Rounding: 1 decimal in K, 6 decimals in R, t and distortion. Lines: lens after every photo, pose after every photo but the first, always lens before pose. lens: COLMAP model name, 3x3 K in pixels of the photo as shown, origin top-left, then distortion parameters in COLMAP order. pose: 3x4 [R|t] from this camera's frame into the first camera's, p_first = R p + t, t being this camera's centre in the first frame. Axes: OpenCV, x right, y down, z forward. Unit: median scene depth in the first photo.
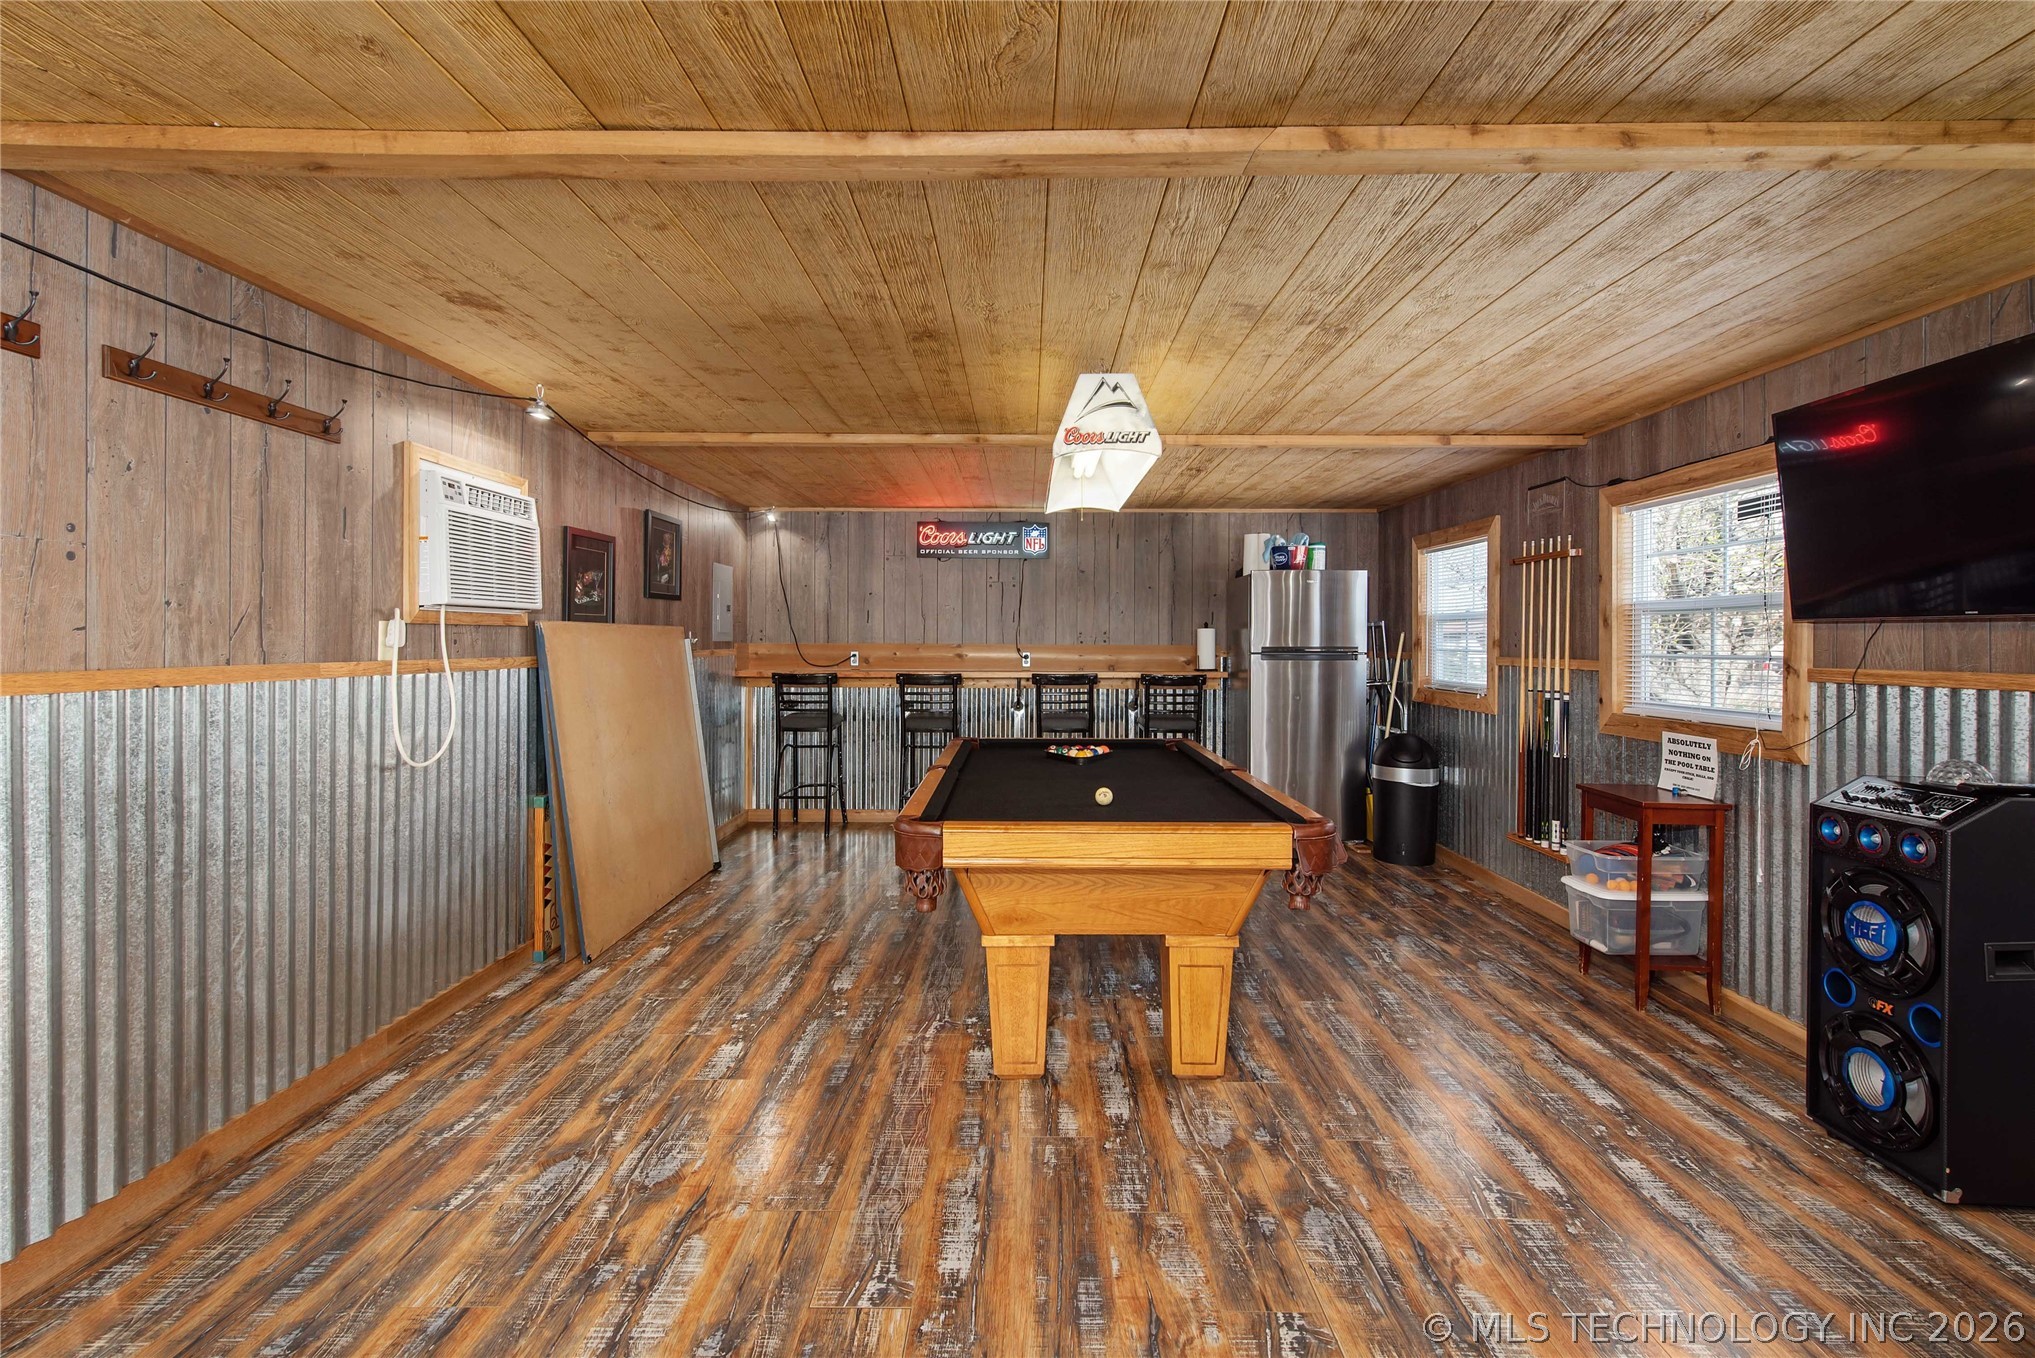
lens RADIAL K [[913.2, 0, 1020.8], [0, 913.2, 649.9], [0, 0, 1]] dist [0.001318, -0.000326]
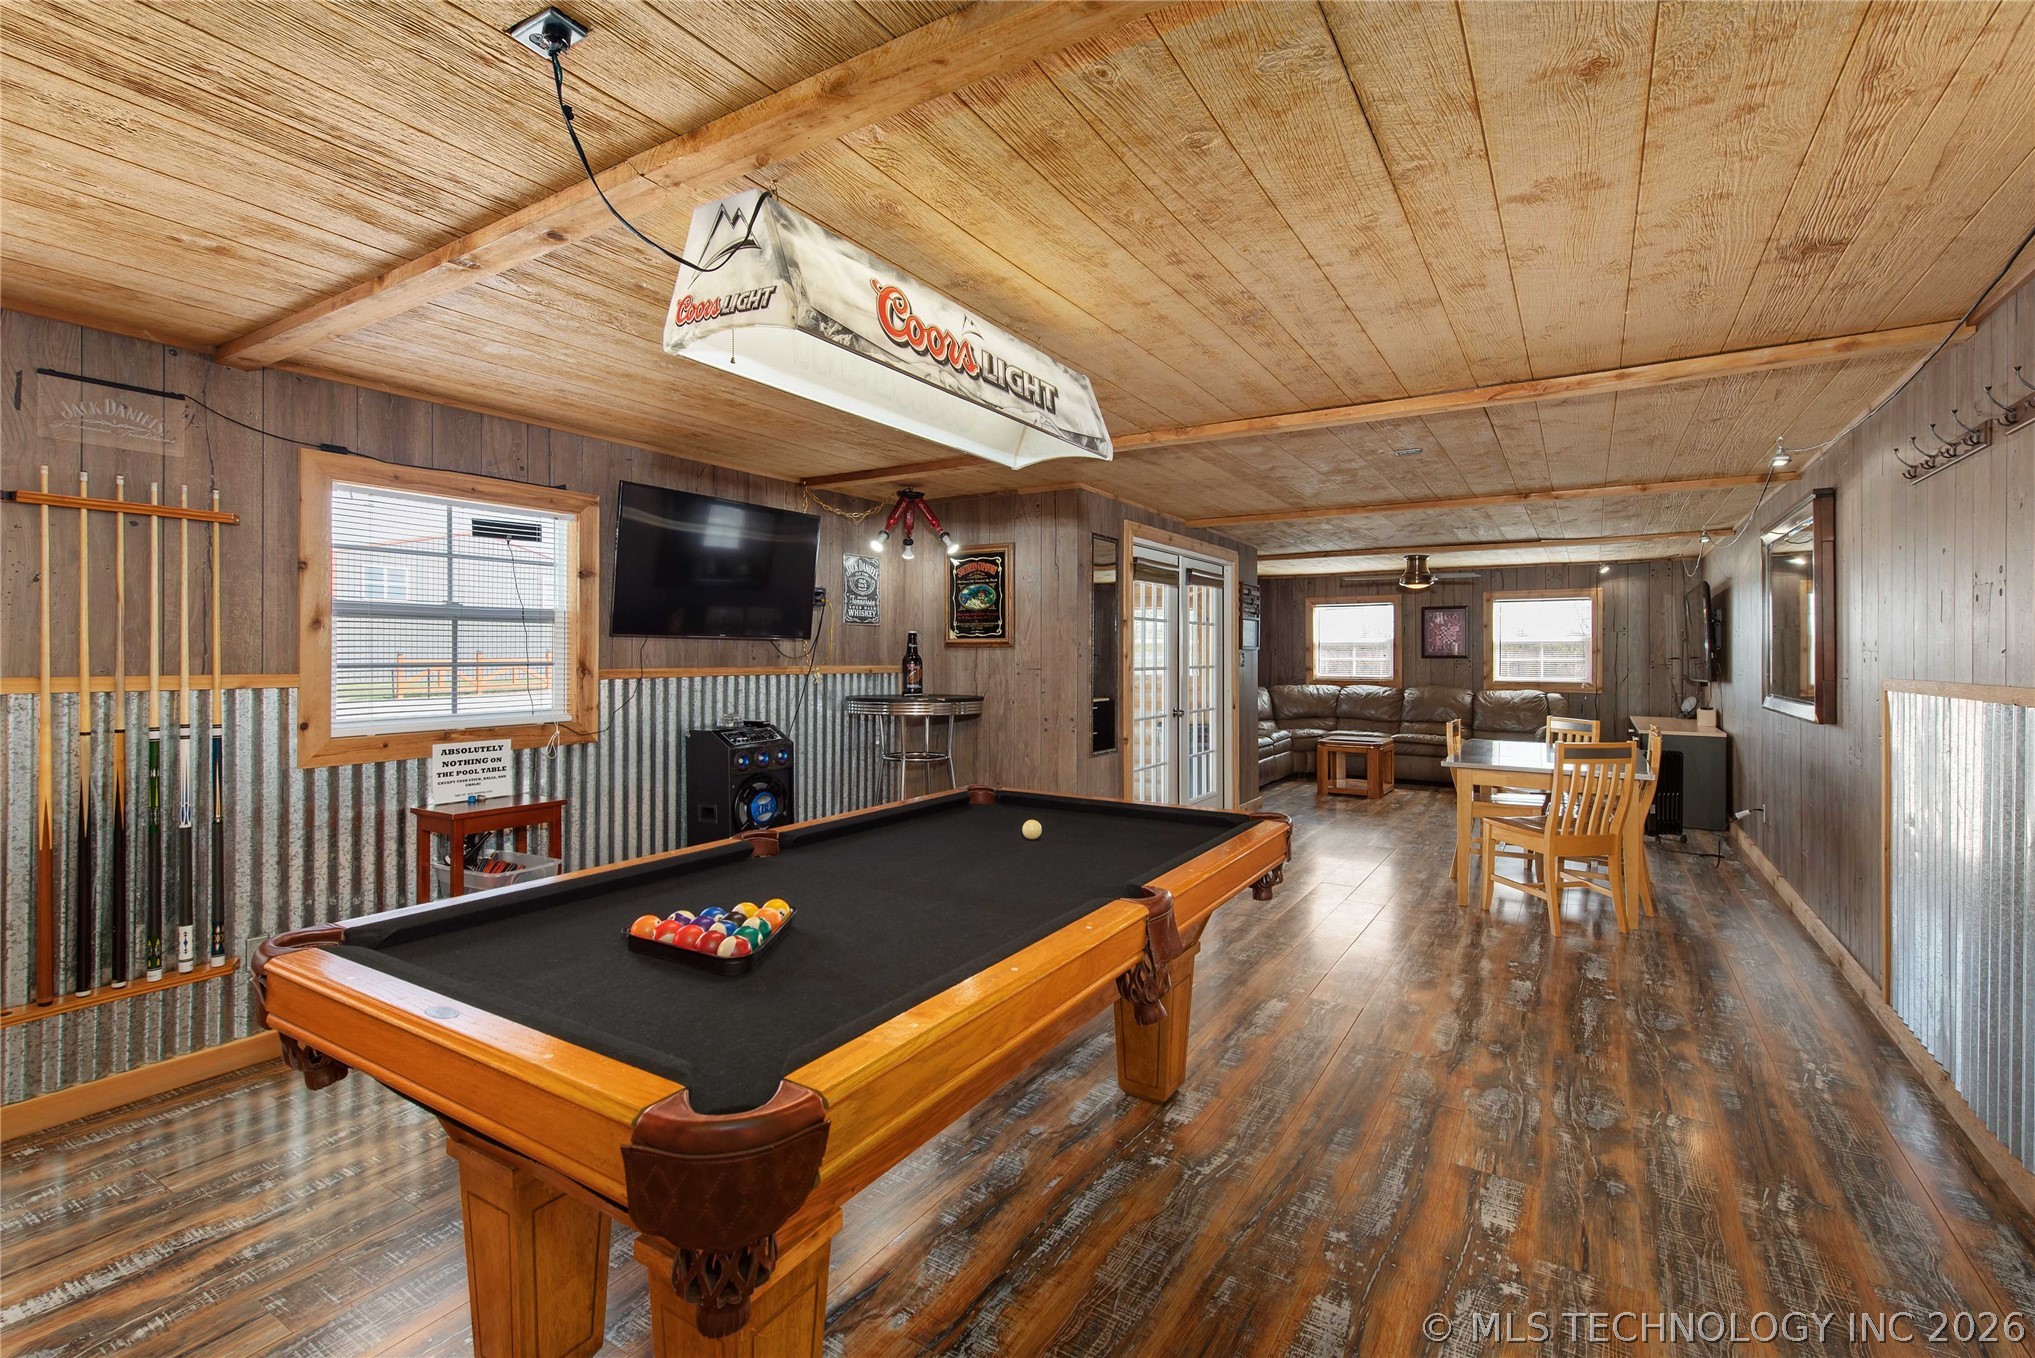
lens RADIAL K [[913.2, 0, 1020.8], [0, 913.2, 649.9], [0, 0, 1]] dist [0.001318, -0.000326]
pose [[-0.853548, -0.005058, 0.520989, -0.345828], [-0.002351, 0.999980, 0.005857, -0.017637], [-0.521008, 0.003775, -0.853543, 1.695320]]
